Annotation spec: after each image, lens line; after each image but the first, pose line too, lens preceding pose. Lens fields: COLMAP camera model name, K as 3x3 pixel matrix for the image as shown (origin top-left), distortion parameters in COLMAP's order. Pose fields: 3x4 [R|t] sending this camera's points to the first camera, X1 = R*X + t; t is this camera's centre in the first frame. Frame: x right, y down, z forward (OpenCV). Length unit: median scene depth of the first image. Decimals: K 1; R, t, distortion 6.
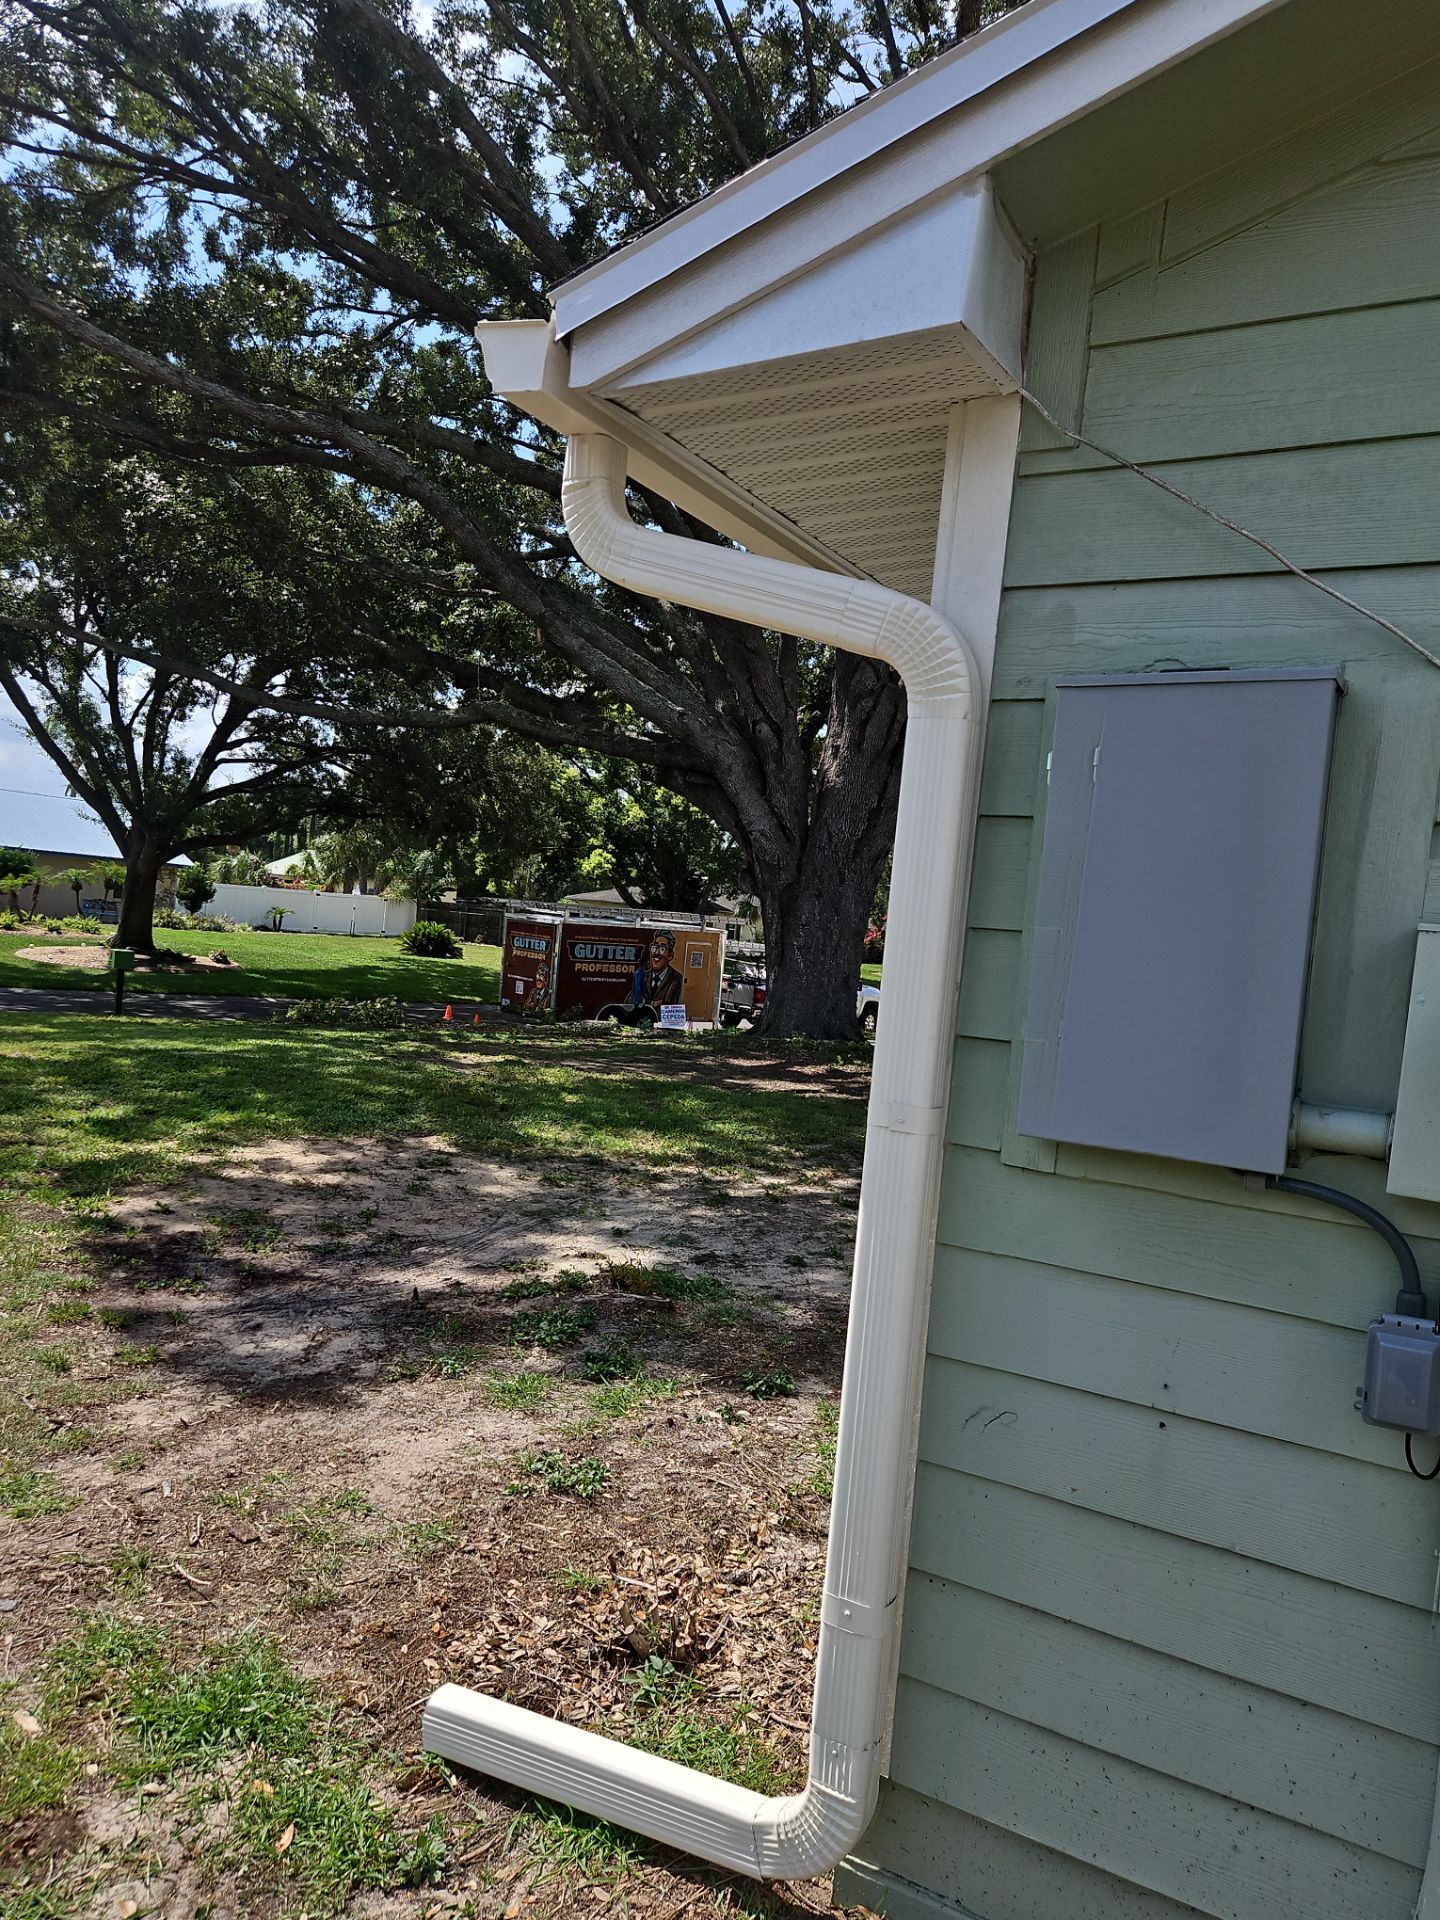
lens RADIAL K [[1355.1, 0, 720.0], [0, 1355.1, 960.0], [0, 0, 1]] dist [0.128736, -0.097828]
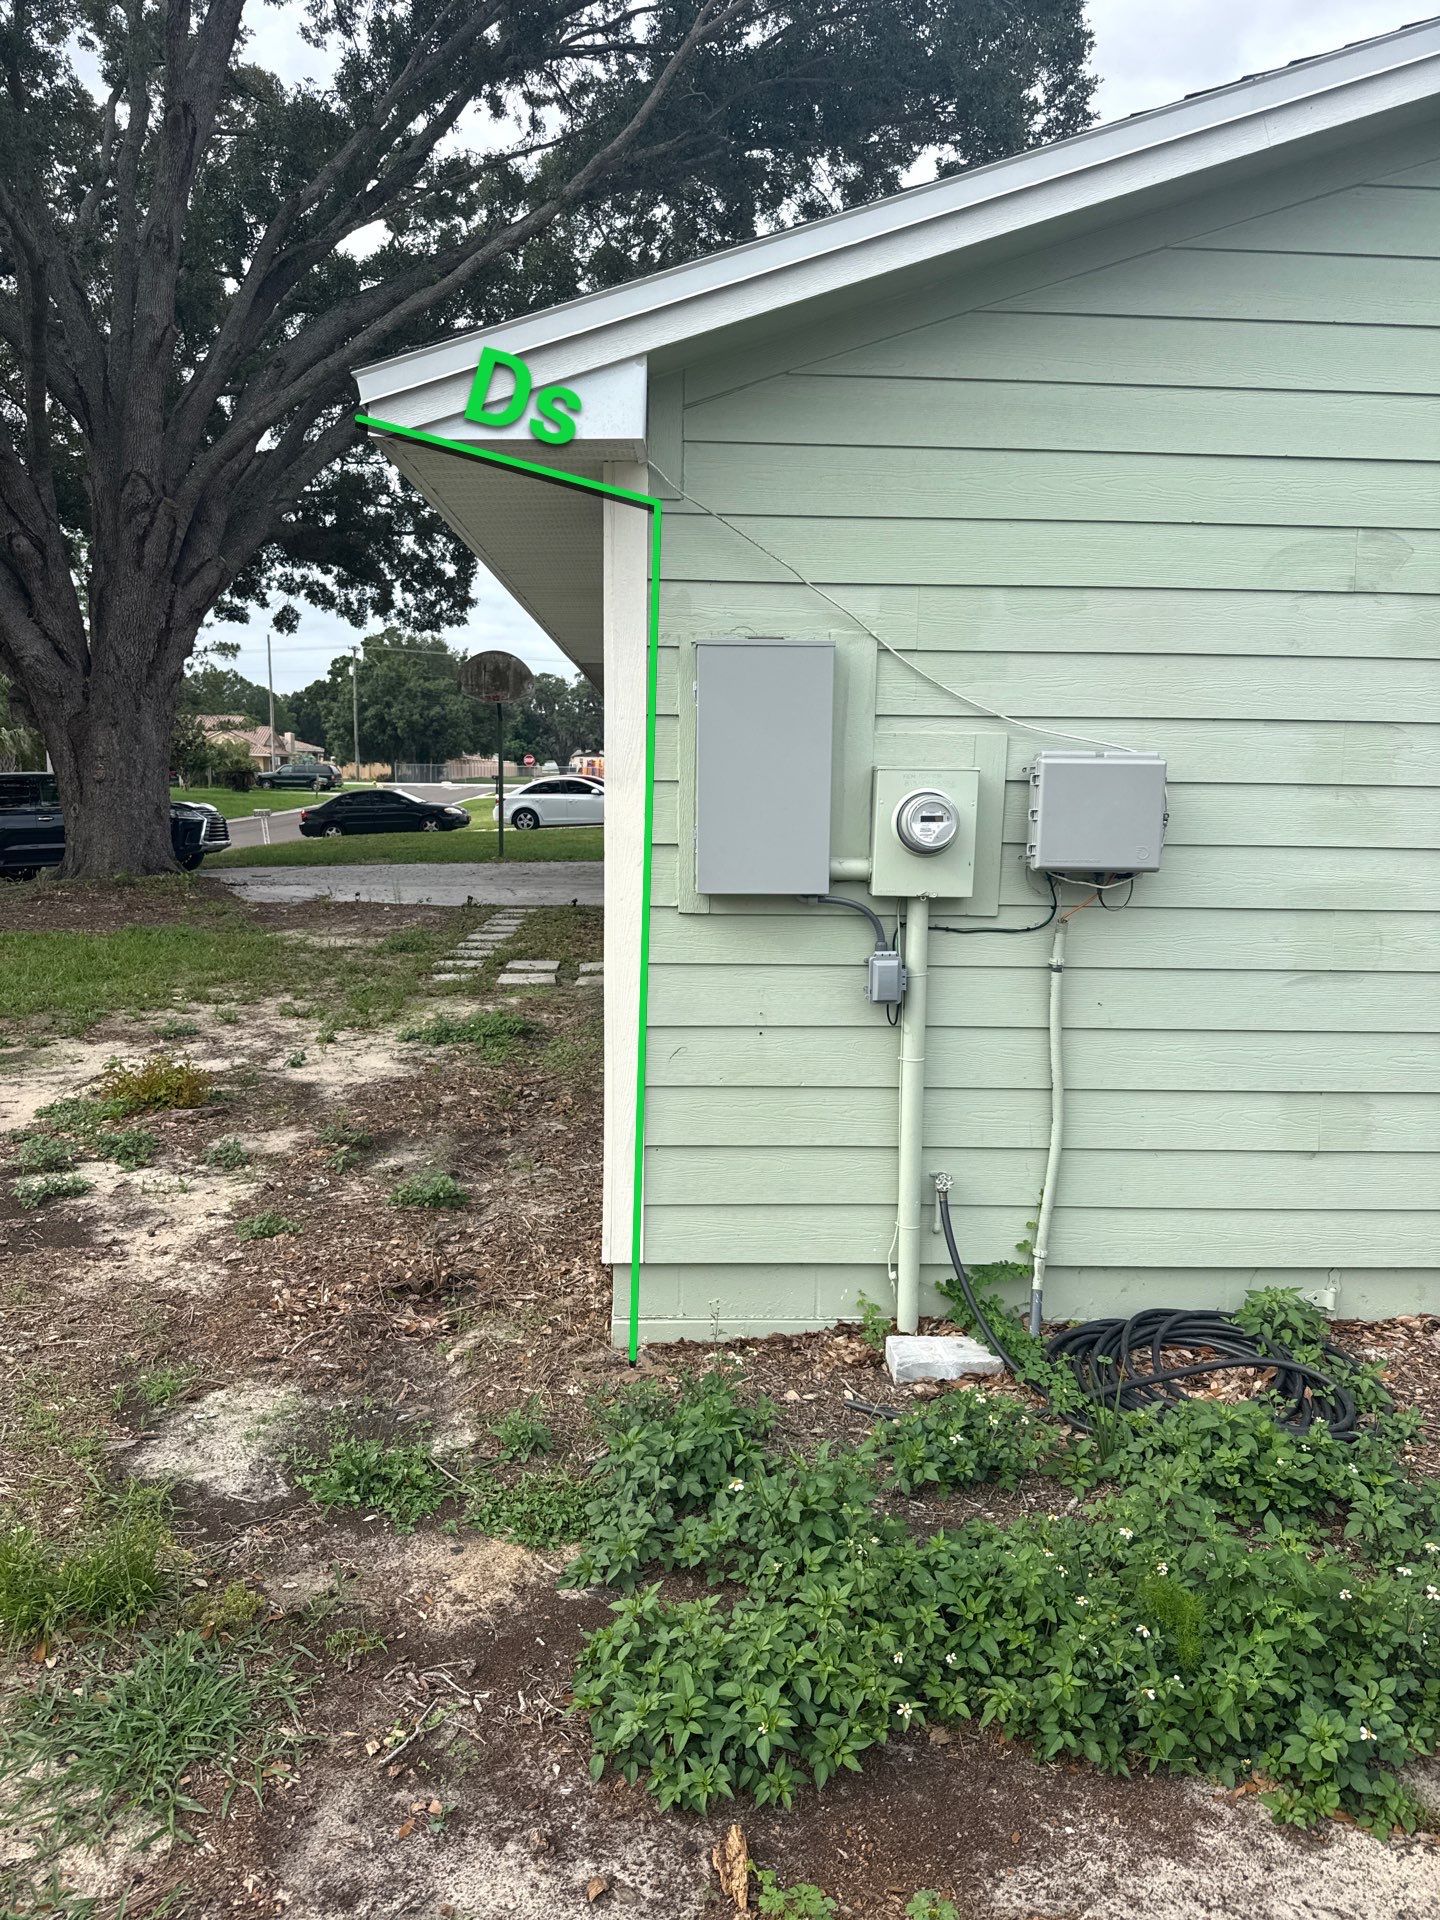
lens RADIAL K [[1340.0, 0, 720.0], [0, 1340.0, 960.0], [0, 0, 1]] dist [0.112978, -0.158962]
pose [[0.855978, -0.146227, 0.495903, -0.634492], [0.074659, 0.984076, 0.161306, -0.071224], [-0.511594, -0.101050, 0.853265, -0.539403]]
